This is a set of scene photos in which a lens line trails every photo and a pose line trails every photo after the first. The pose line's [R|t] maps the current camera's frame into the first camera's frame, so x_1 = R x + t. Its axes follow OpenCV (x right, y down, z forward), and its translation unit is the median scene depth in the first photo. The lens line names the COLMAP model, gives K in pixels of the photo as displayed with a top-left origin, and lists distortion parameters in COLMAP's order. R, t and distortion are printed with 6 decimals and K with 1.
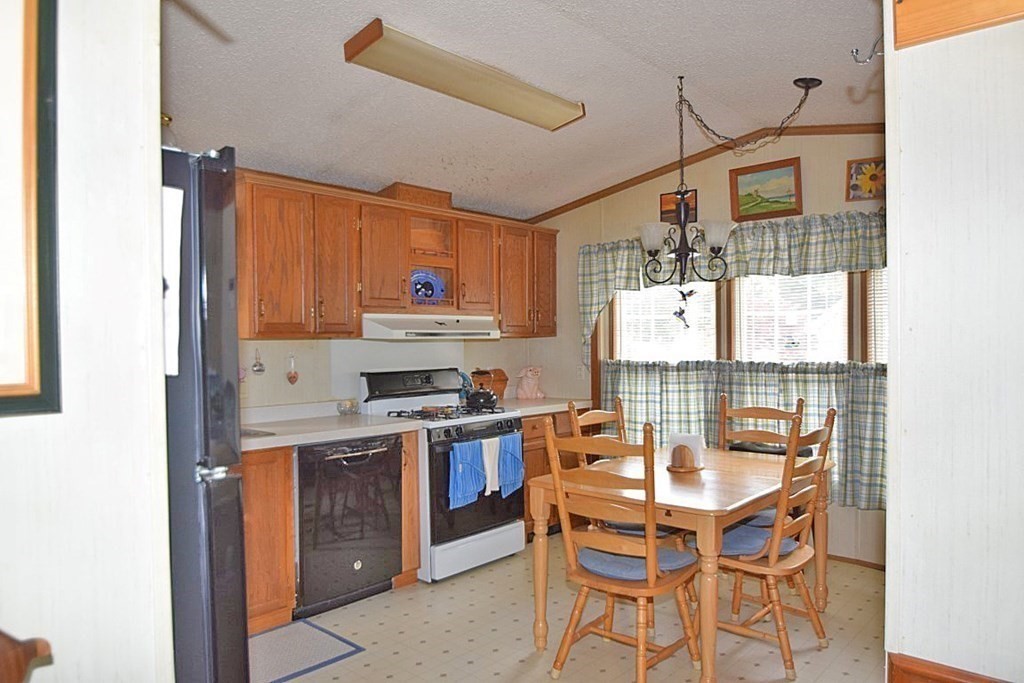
lens RADIAL K [[696.4, 0, 512.0], [0, 696.4, 342.6], [0, 0, 1]] dist [-0.004024, -0.000764]
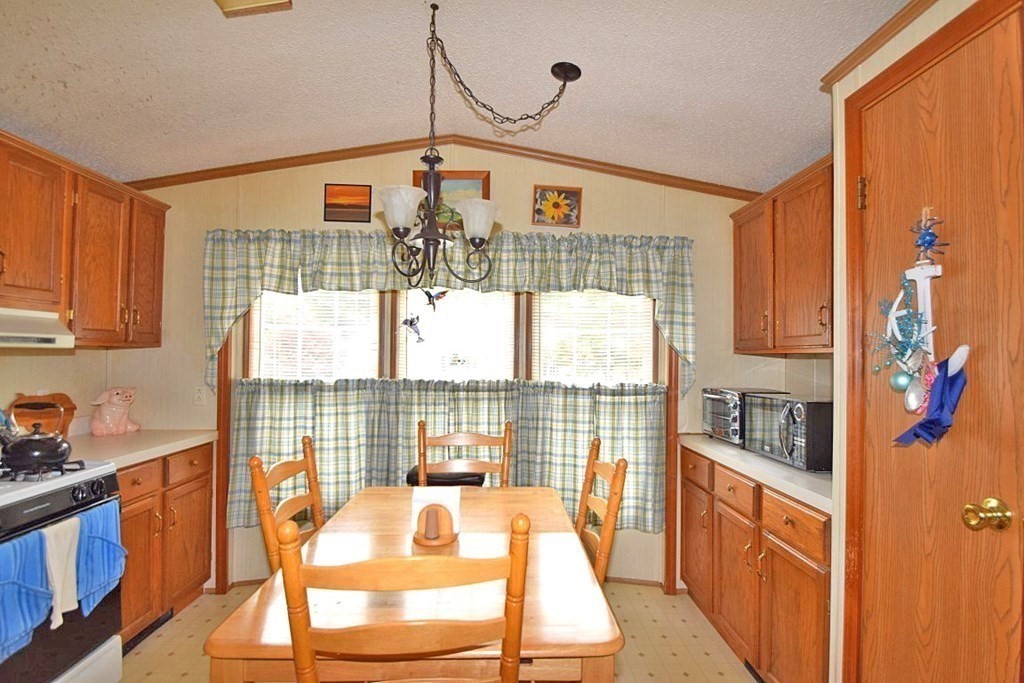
lens RADIAL K [[513.0, 0, 513.4], [0, 513.0, 347.8], [0, 0, 1]] dist [-0.014868, -0.005709]
pose [[0.721511, 0.026514, 0.691895, -0.046417], [-0.017011, 0.999644, -0.020568, -0.003859], [-0.692194, 0.003070, 0.721705, 0.389388]]
